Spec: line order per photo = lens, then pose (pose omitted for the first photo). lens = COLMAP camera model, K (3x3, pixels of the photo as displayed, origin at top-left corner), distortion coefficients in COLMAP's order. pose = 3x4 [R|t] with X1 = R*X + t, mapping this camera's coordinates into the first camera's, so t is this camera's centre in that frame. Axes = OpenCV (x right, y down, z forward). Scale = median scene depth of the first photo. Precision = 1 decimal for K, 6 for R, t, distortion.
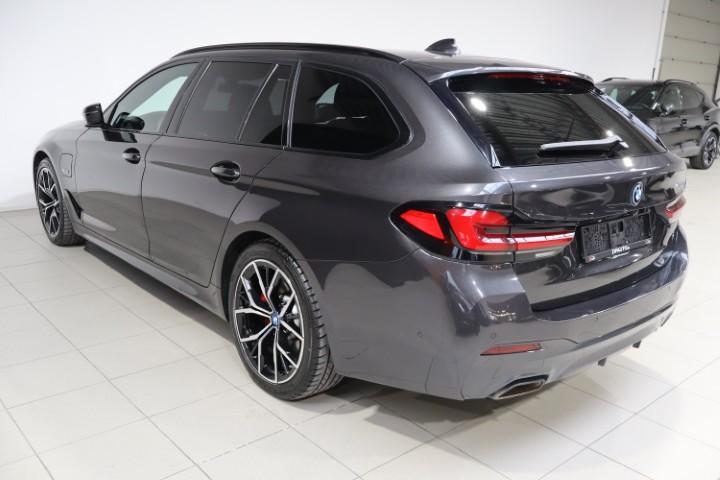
lens RADIAL K [[657.9, 0, 361.1], [0, 657.9, 242.0], [0, 0, 1]] dist [0.006912, 0.000000]
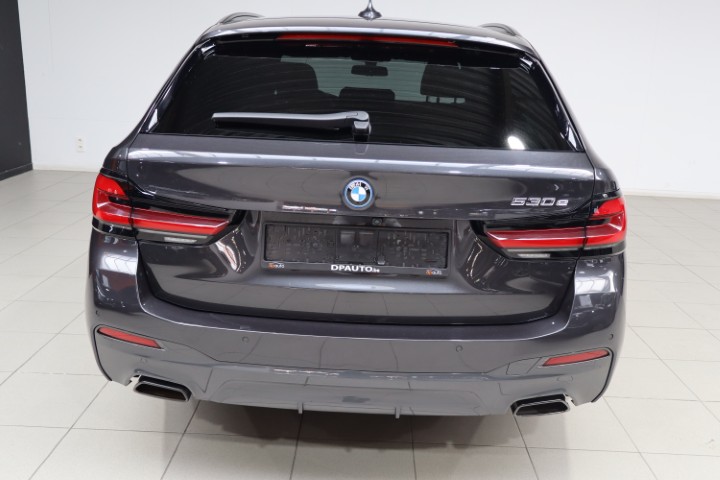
lens RADIAL K [[745.1, 0, 360.7], [0, 745.1, 238.3], [0, 0, 1]] dist [-0.004667, 0.000000]
pose [[0.742513, 0.190082, -0.642295, 0.929899], [-0.199096, 0.978183, 0.059324, -0.076229], [0.639559, 0.083829, 0.764158, 0.363189]]
